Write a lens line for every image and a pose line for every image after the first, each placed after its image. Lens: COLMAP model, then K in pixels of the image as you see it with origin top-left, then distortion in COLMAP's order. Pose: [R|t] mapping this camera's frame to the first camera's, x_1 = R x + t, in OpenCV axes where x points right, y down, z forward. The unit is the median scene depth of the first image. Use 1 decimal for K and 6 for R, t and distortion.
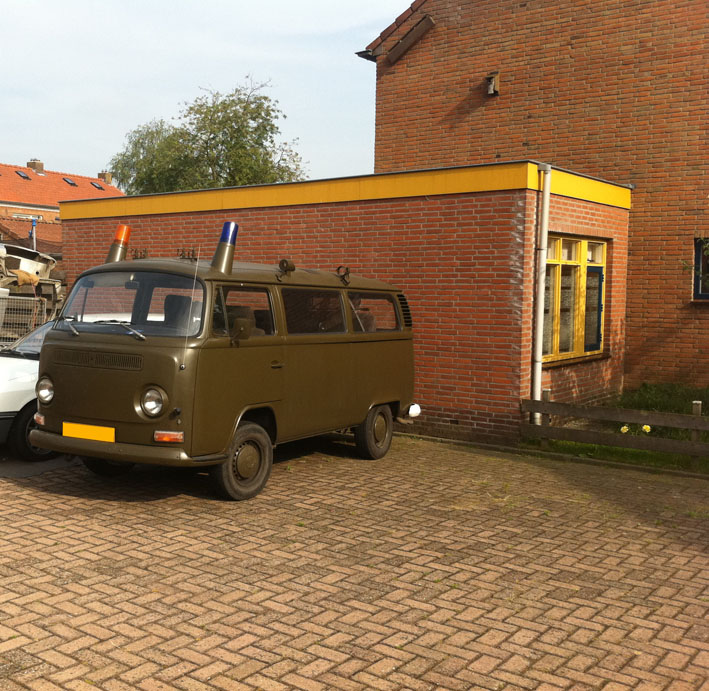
lens RADIAL K [[860.8, 0, 354.5], [0, 860.8, 345.5], [0, 0, 1]] dist [0.009656, 0.014168]
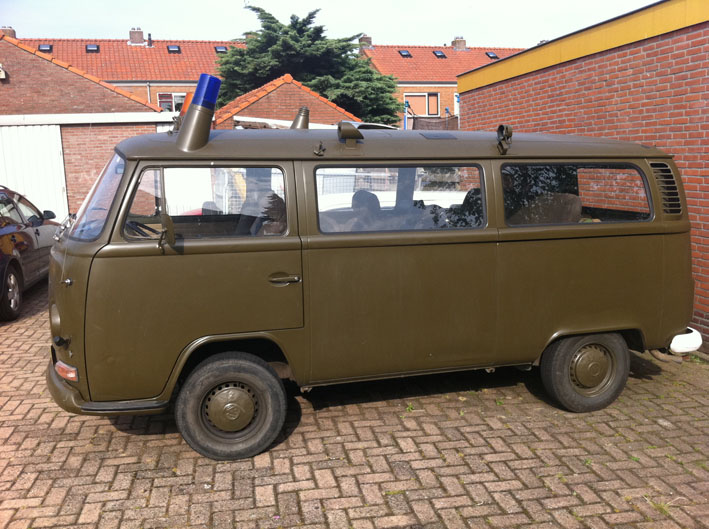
lens RADIAL K [[717.5, 0, 354.5], [0, 717.5, 264.5], [0, 0, 1]] dist [0.066695, -0.279846]
pose [[0.739608, 0.064904, -0.669902, 0.209005], [-0.008019, 0.996119, 0.087656, -0.024244], [0.672991, -0.059459, 0.737257, 0.376532]]
